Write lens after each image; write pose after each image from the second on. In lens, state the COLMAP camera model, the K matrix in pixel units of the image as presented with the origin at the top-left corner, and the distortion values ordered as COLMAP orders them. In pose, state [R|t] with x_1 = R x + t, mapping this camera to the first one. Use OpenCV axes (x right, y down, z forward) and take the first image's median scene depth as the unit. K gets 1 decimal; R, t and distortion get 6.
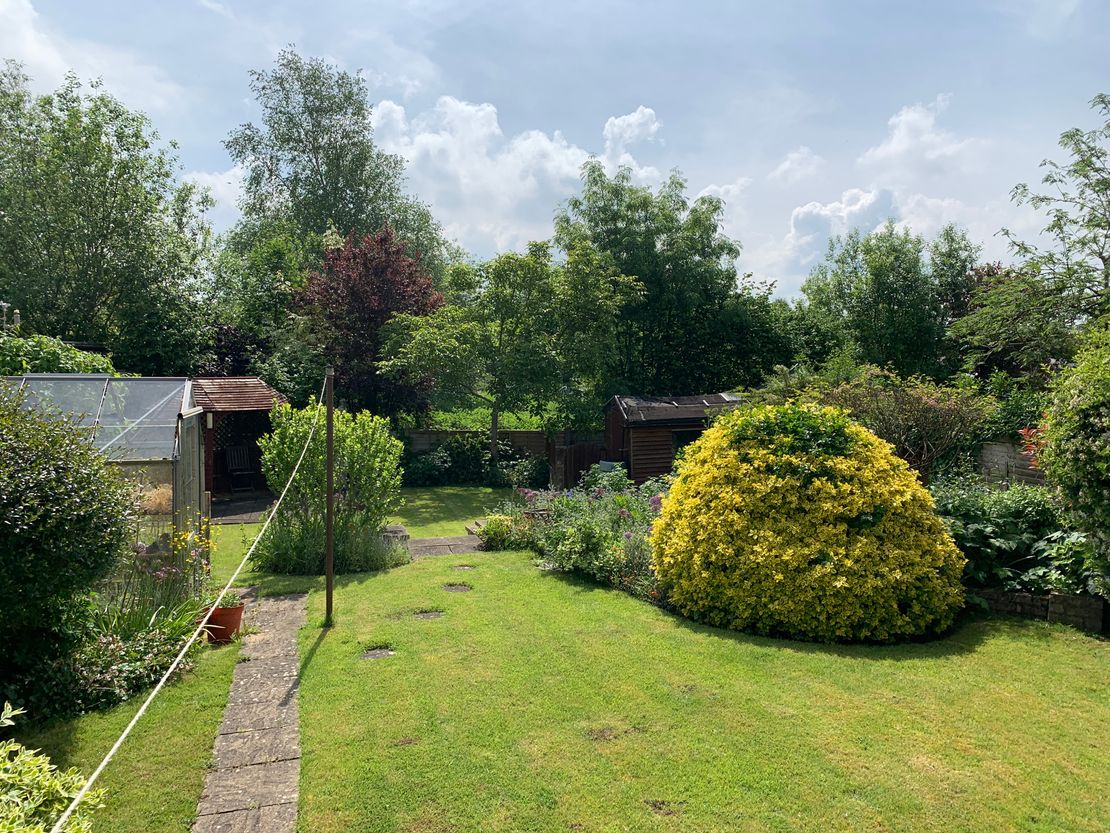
lens RADIAL K [[827.0, 0, 555.0], [0, 827.0, 416.5], [0, 0, 1]] dist [0.004335, -0.047707]
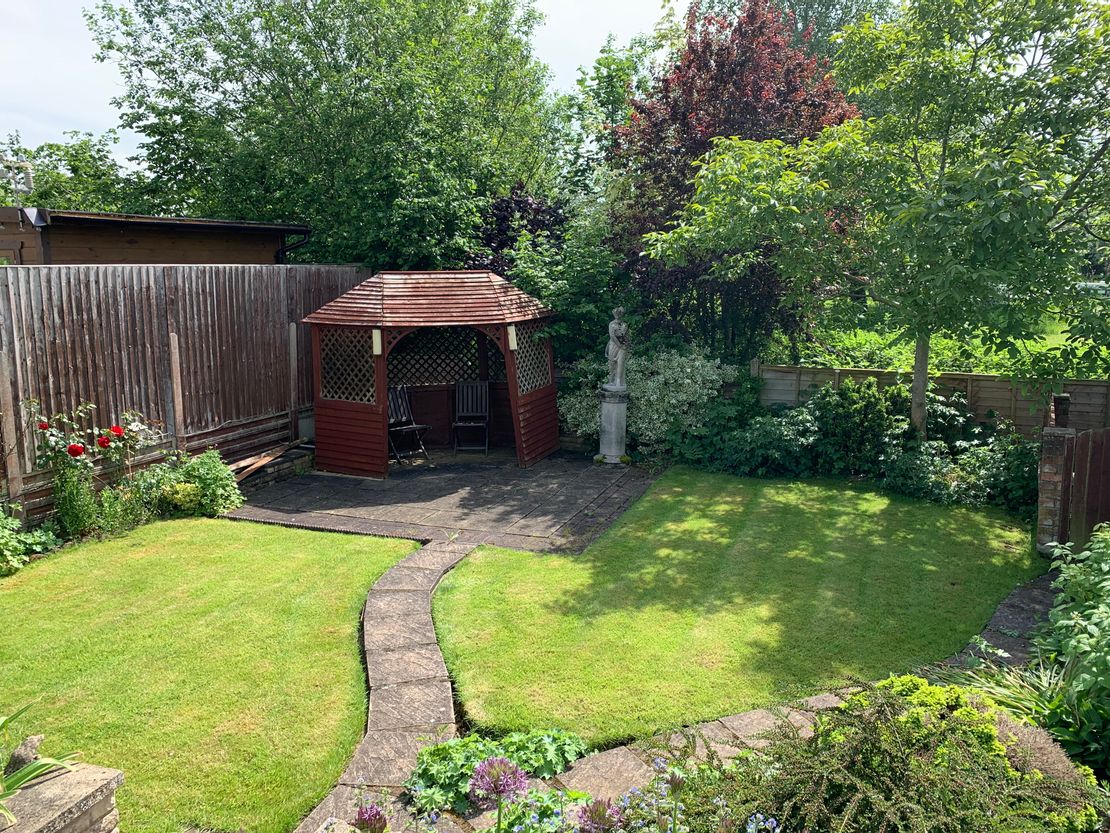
lens RADIAL K [[827.0, 0, 555.0], [0, 827.0, 416.5], [0, 0, 1]] dist [0.004335, -0.047707]
pose [[0.783114, 0.082510, -0.616380, 0.058548], [-0.016750, 0.993598, 0.111725, -0.009111], [0.621652, -0.077169, 0.779483, 0.505953]]
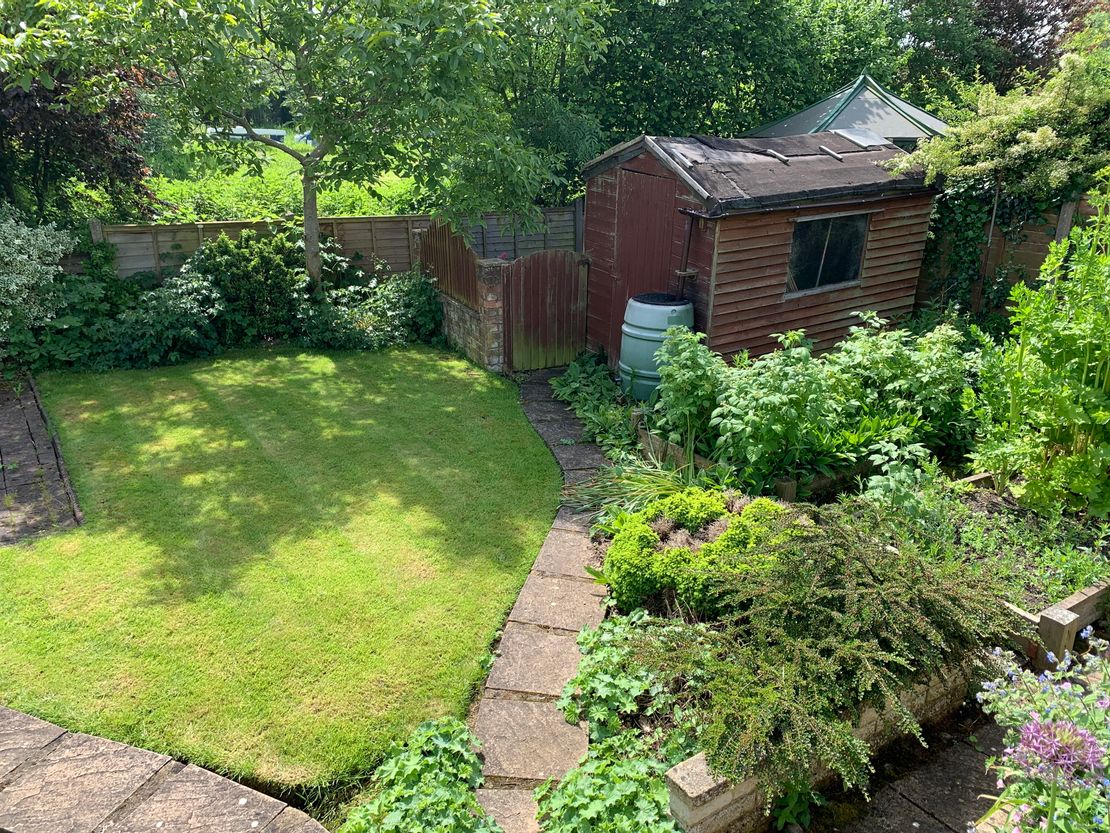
lens RADIAL K [[827.0, 0, 555.0], [0, 827.0, 416.5], [0, 0, 1]] dist [0.004335, -0.047707]
pose [[0.946294, -0.103306, 0.306360, -0.098563], [0.012925, 0.958908, 0.283423, -0.007634], [-0.323050, -0.264242, 0.908743, 0.529032]]
